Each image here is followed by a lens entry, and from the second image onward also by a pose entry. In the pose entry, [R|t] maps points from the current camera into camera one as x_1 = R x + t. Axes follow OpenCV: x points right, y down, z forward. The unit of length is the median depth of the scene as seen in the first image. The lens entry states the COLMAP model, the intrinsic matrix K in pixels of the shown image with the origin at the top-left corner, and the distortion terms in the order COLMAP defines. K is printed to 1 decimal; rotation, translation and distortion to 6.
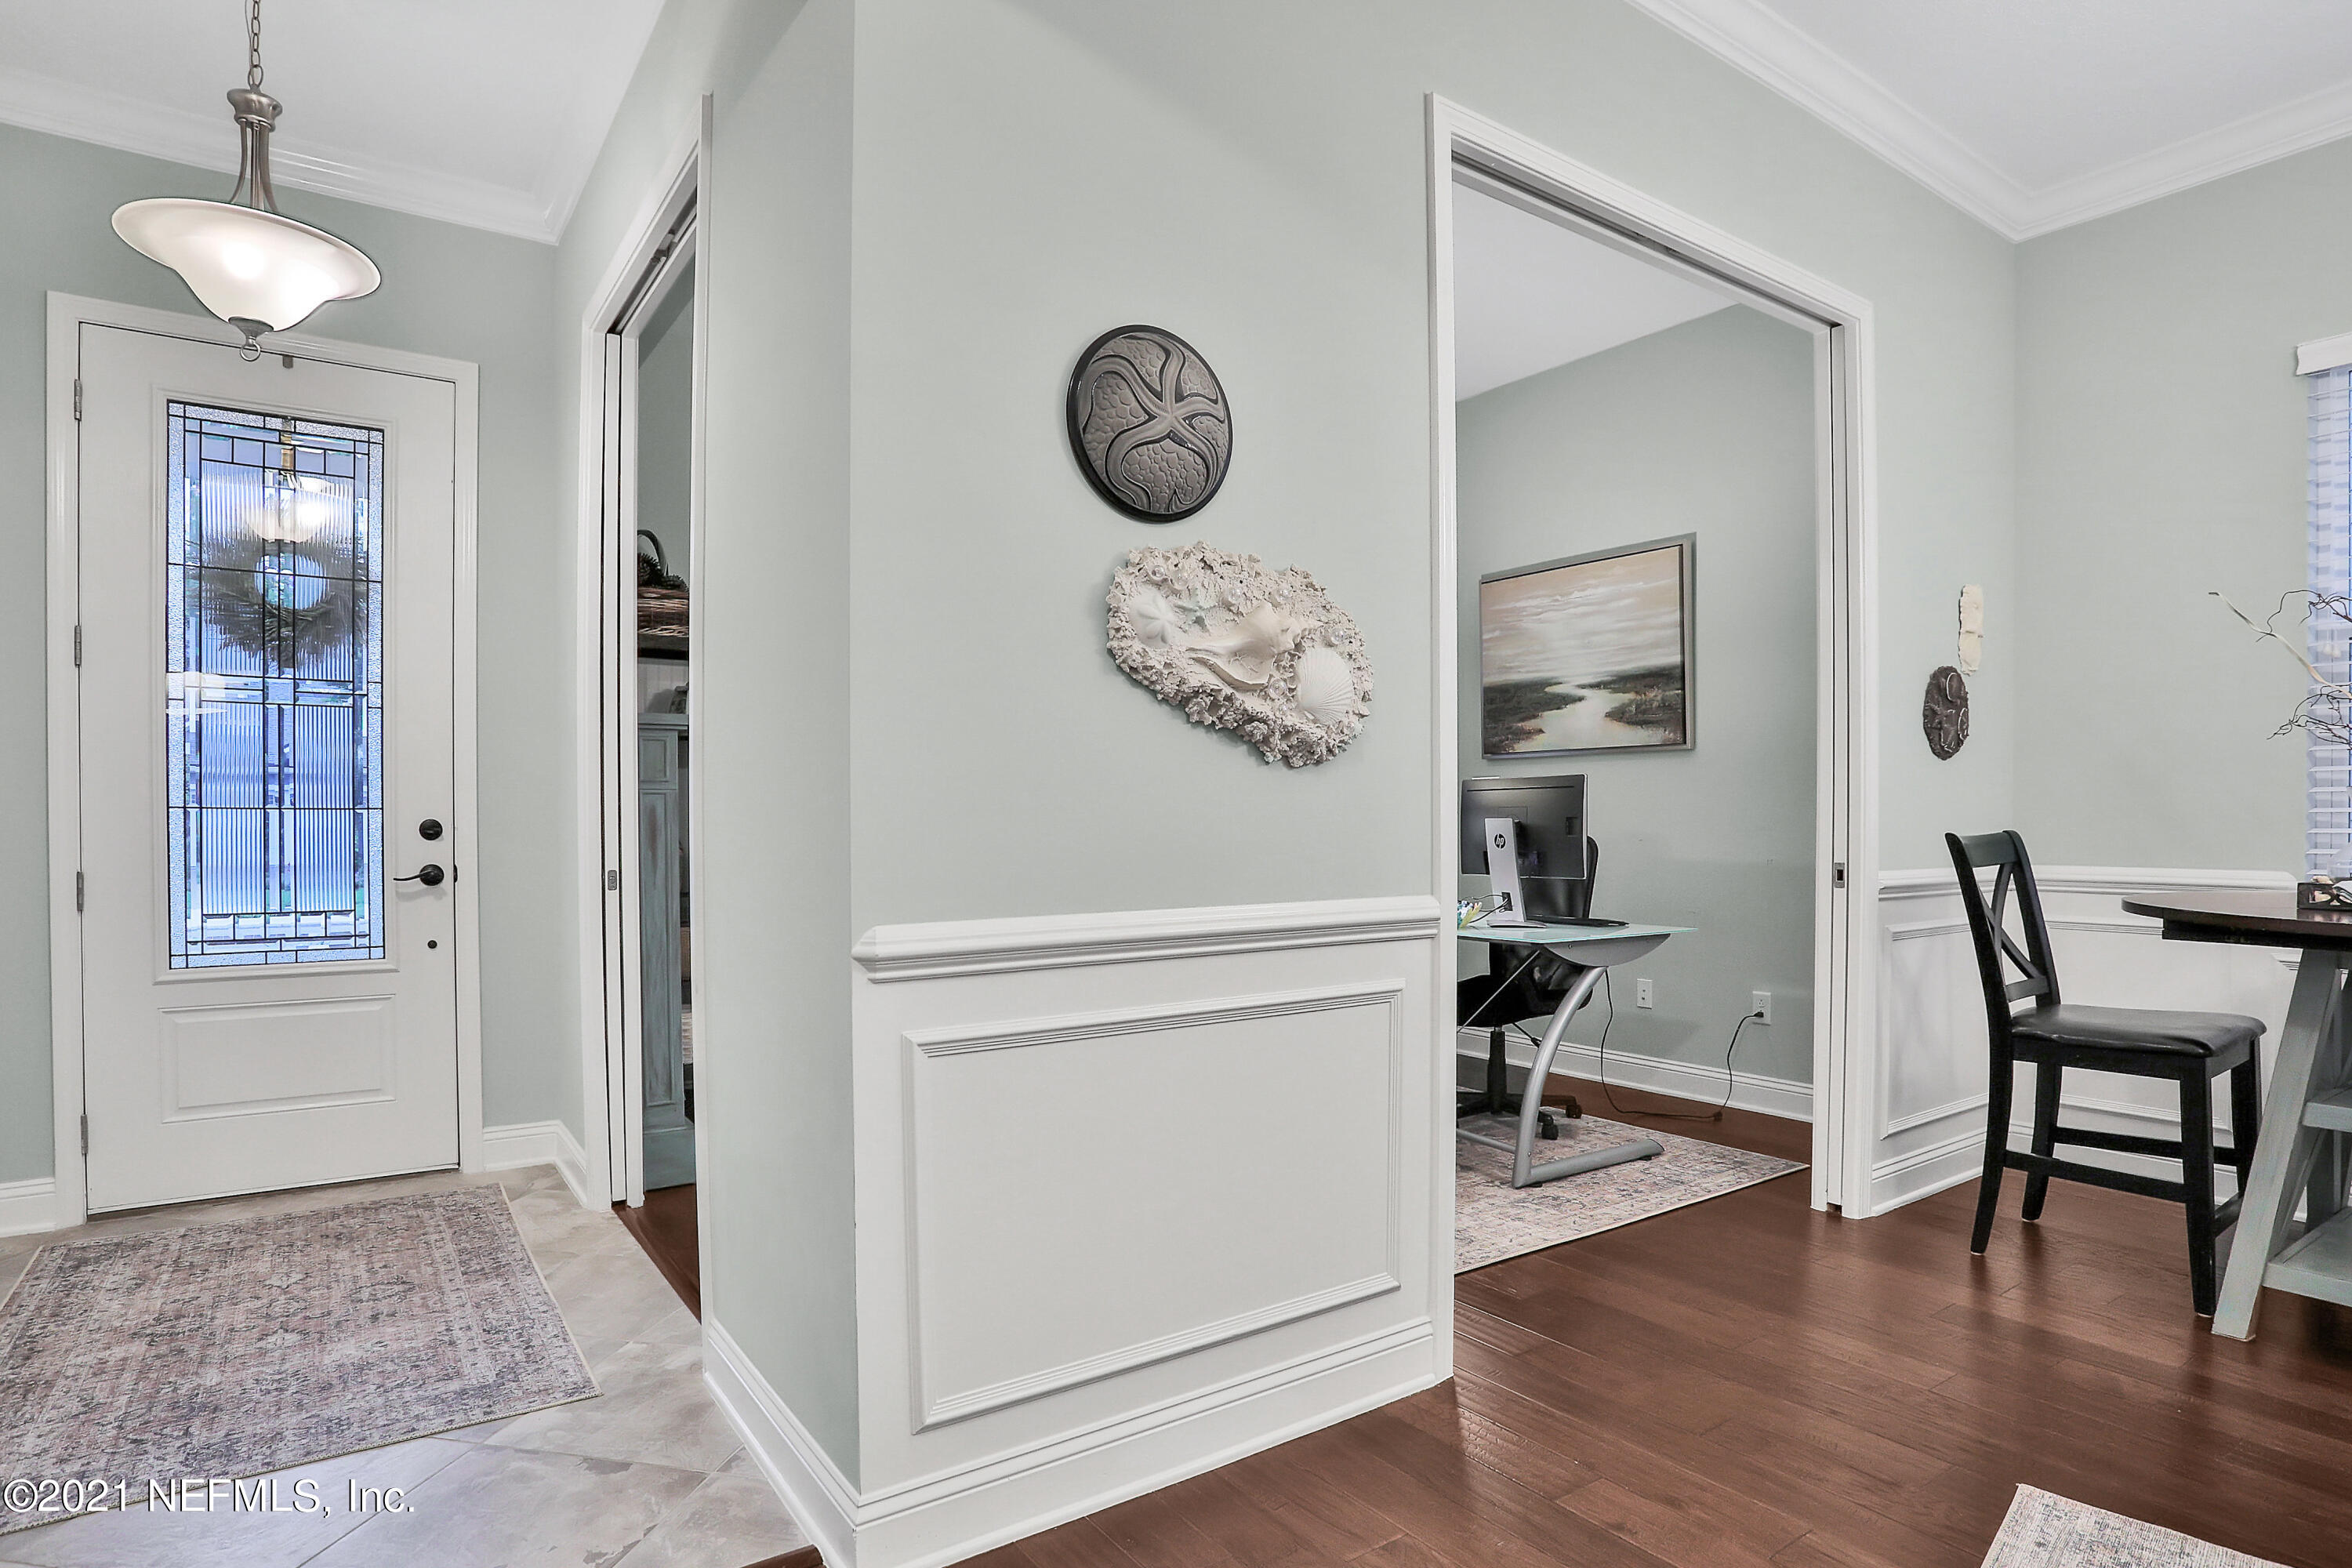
lens RADIAL K [[1279.9, 0, 1227.1], [0, 1279.9, 847.9], [0, 0, 1]] dist [-0.020163, -0.000132]
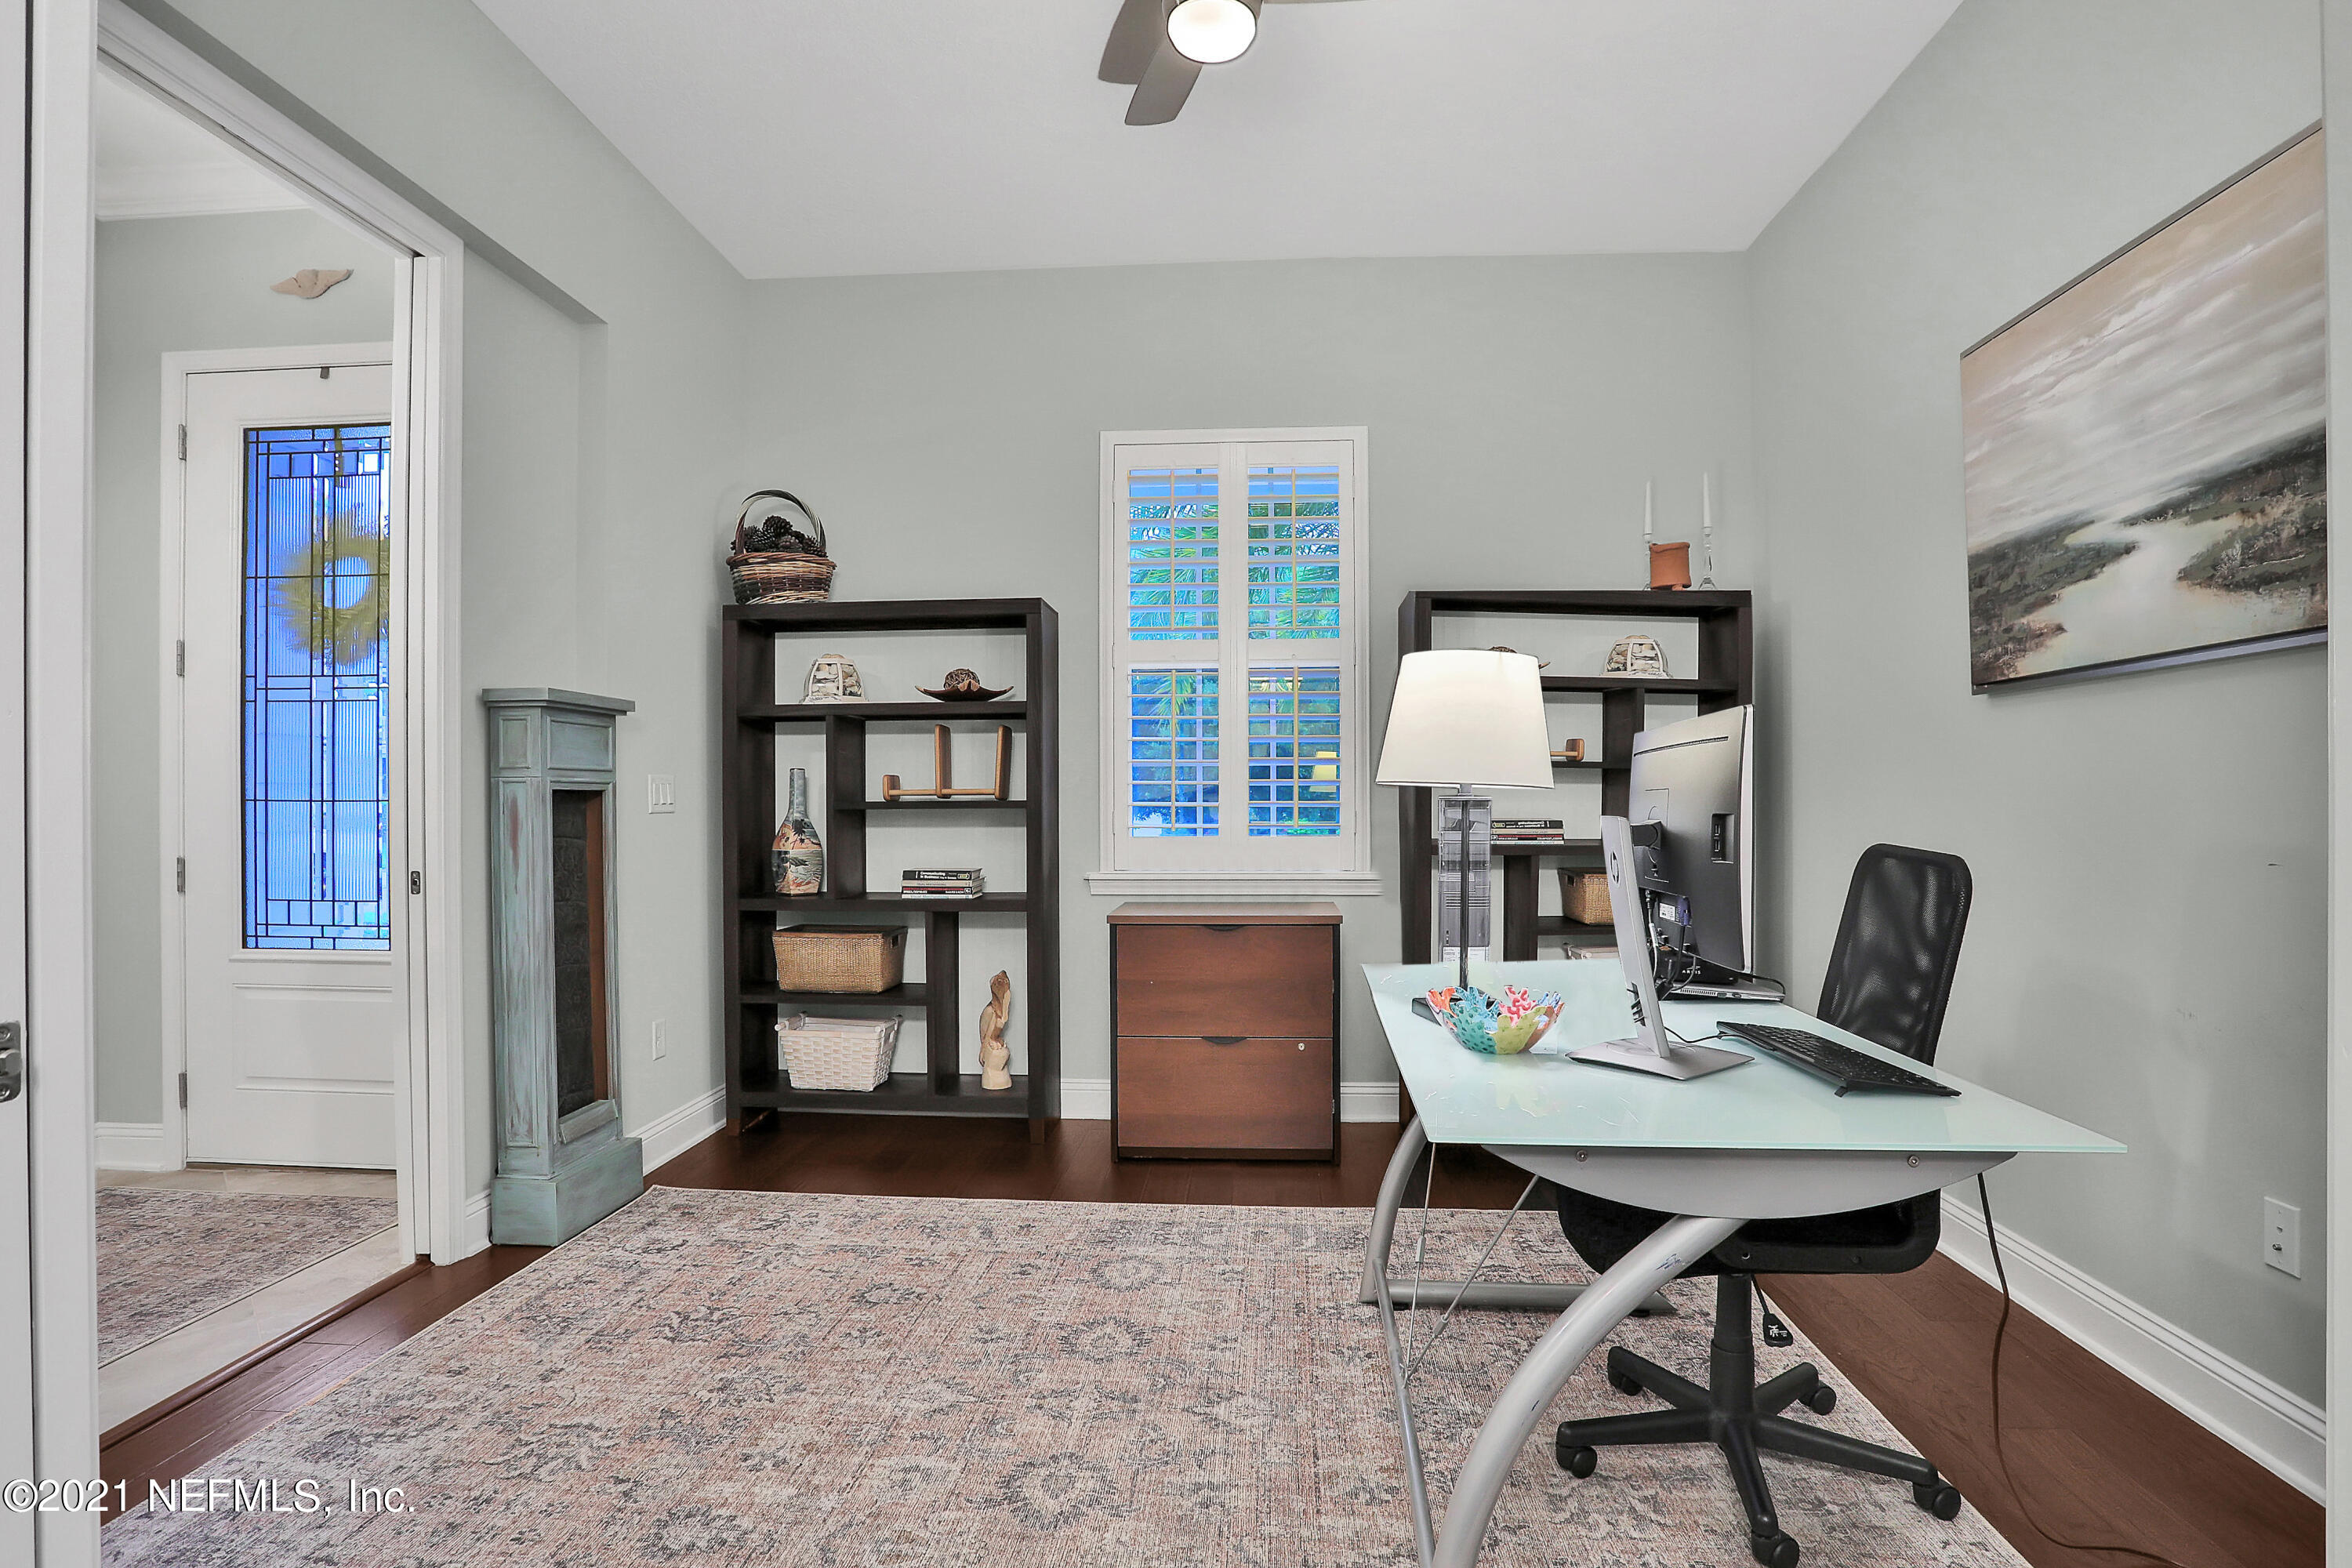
lens RADIAL K [[1252.3, 0, 1178.9], [0, 1252.3, 799.3], [0, 0, 1]] dist [-0.073030, 0.036250]
pose [[0.767812, -0.002475, -0.640671, 0.435749], [-0.014245, 0.999679, -0.020934, -0.020647], [0.640517, 0.025200, 0.767530, 0.677785]]
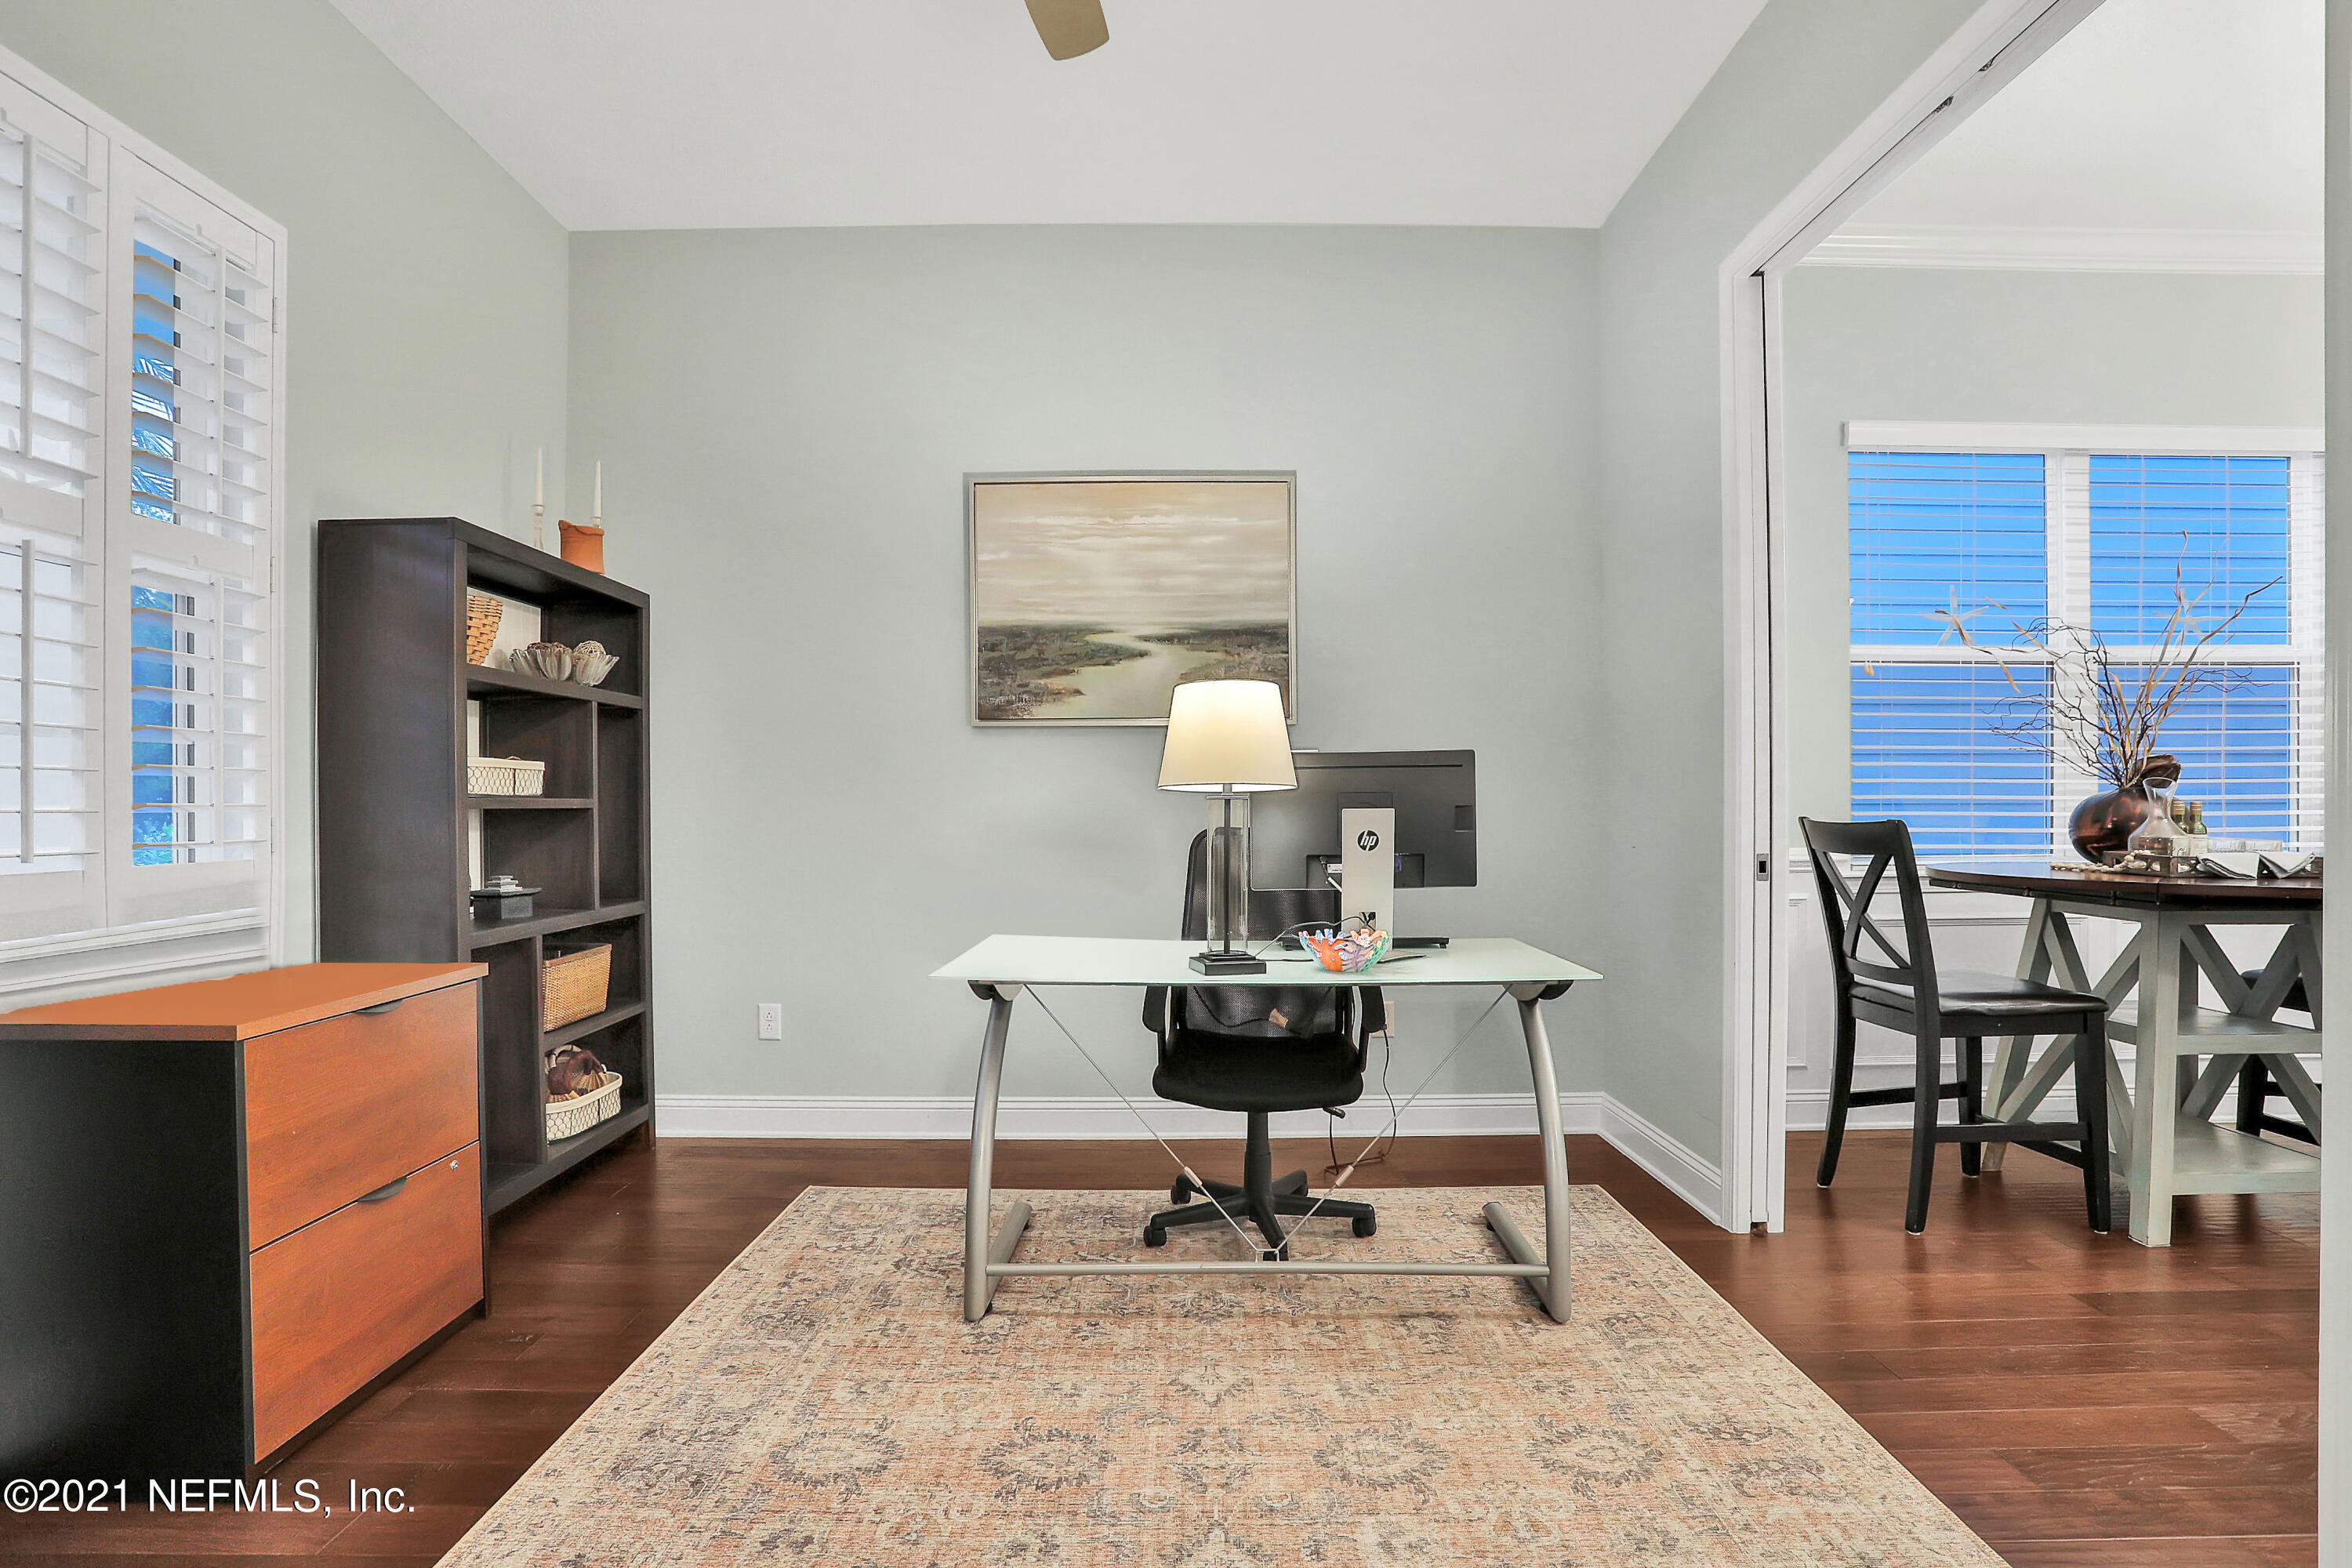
lens RADIAL K [[1237.4, 0, 1183.0], [0, 1237.4, 810.6], [0, 0, 1]] dist [-0.027312, 0.000372]
pose [[0.577657, -0.009252, 0.816227, -0.484541], [0.024116, 0.999693, -0.005736, -0.024121], [-0.815923, 0.022997, 0.577703, 0.811785]]
